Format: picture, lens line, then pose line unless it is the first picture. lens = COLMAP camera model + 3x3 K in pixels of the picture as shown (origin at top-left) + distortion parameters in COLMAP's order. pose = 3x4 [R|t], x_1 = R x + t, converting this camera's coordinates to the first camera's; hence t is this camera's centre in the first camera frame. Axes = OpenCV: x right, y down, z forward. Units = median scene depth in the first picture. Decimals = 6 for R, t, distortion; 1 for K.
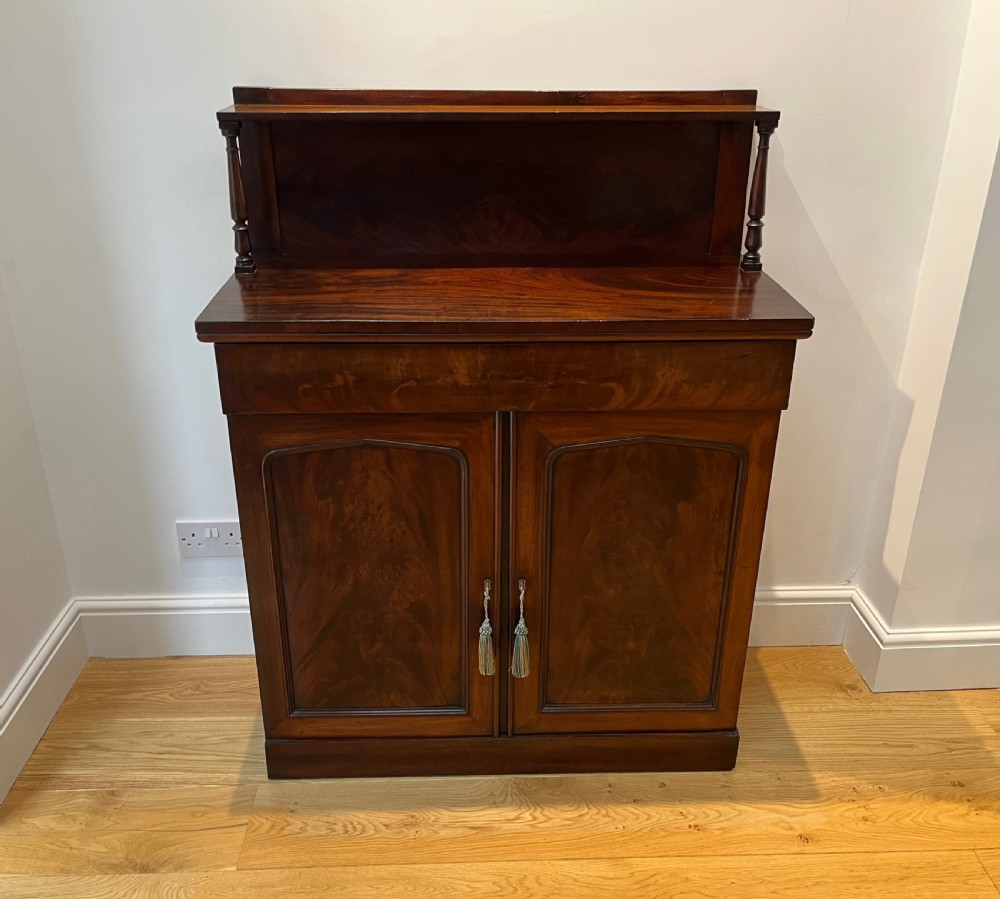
lens RADIAL K [[953.1, 0, 508.9], [0, 953.1, 459.0], [0, 0, 1]] dist [0.022270, 0.000000]
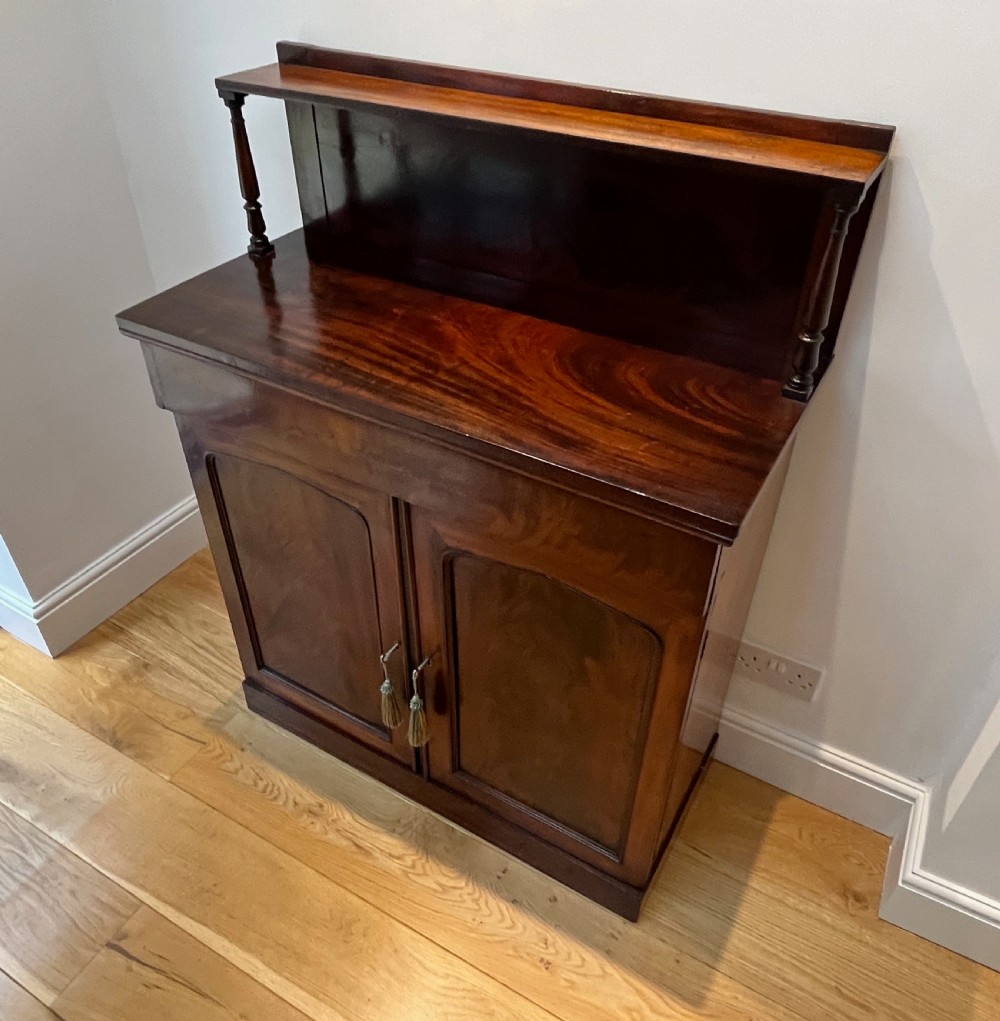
lens RADIAL K [[844.9, 0, 514.8], [0, 844.9, 515.9], [0, 0, 1]] dist [-0.013071, 0.012333]
pose [[0.847272, 0.337509, -0.410143, 0.360847], [-0.237735, 0.931470, 0.275400, -0.235778], [0.474986, -0.135833, 0.869447, 0.343621]]
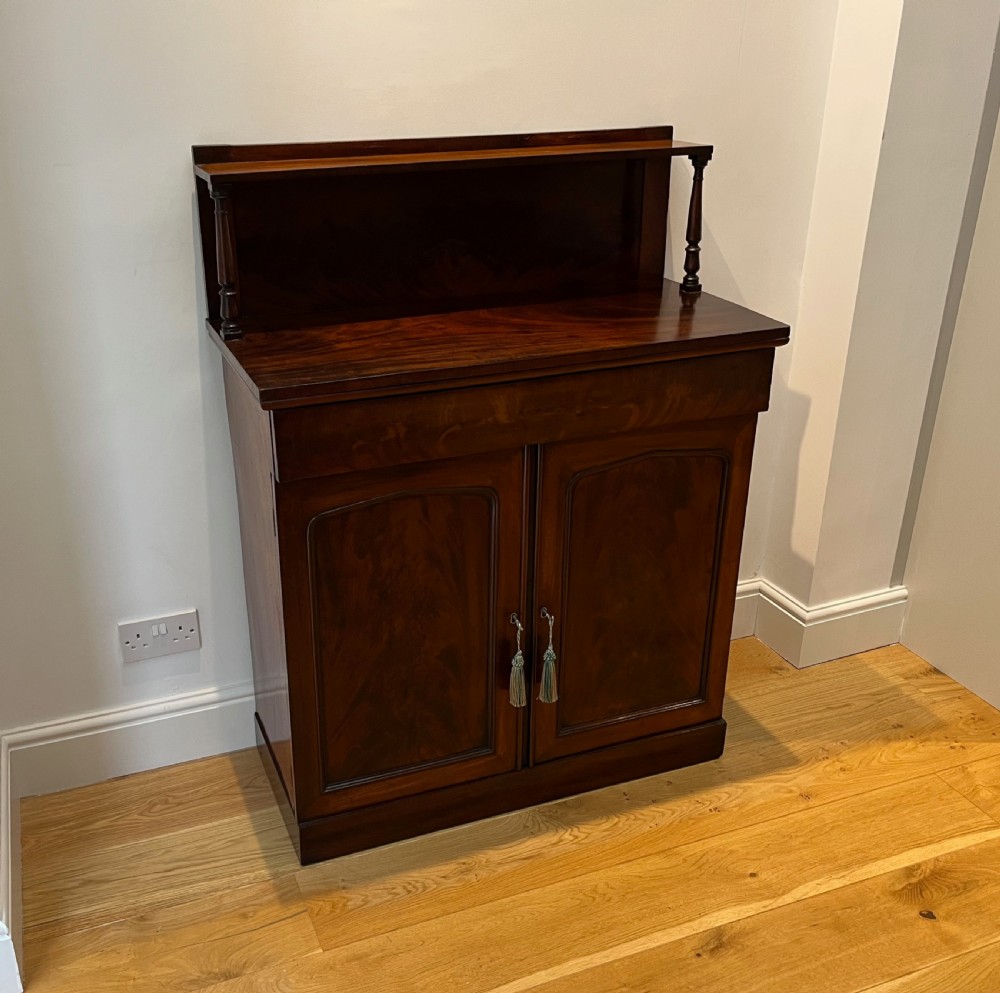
lens RADIAL K [[1106.9, 0, 461.4], [0, 1106.9, 527.6], [0, 0, 1]] dist [0.021597, 0.000000]
pose [[0.943986, -0.148597, 0.294634, -0.400656], [0.149701, 0.988550, 0.018939, 0.004628], [-0.294075, 0.026229, 0.955422, -0.118736]]
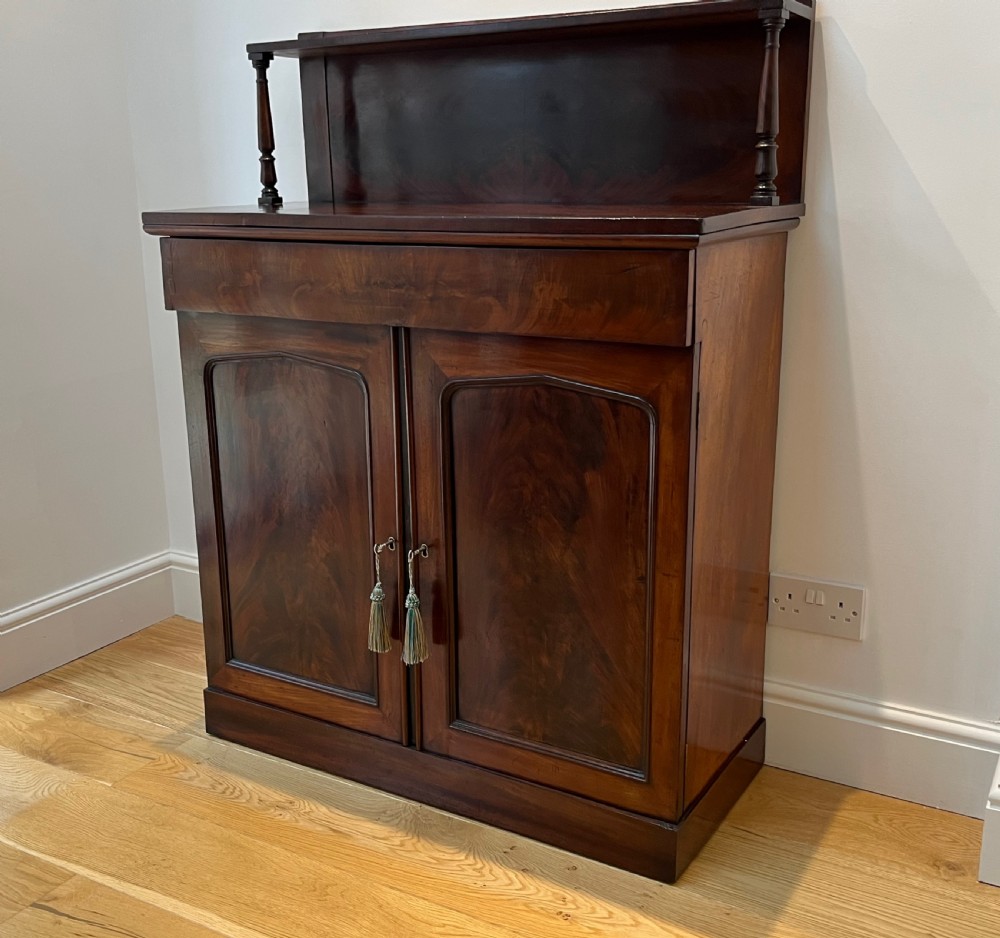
lens RADIAL K [[1174.2, 0, 488.8], [0, 1174.2, 487.3], [0, 0, 1]] dist [0.021989, 0.000000]
pose [[0.835091, 0.127427, -0.535150, 0.604012], [-0.215688, 0.970754, -0.105426, 0.171180], [0.506065, 0.203466, 0.838152, 0.130035]]
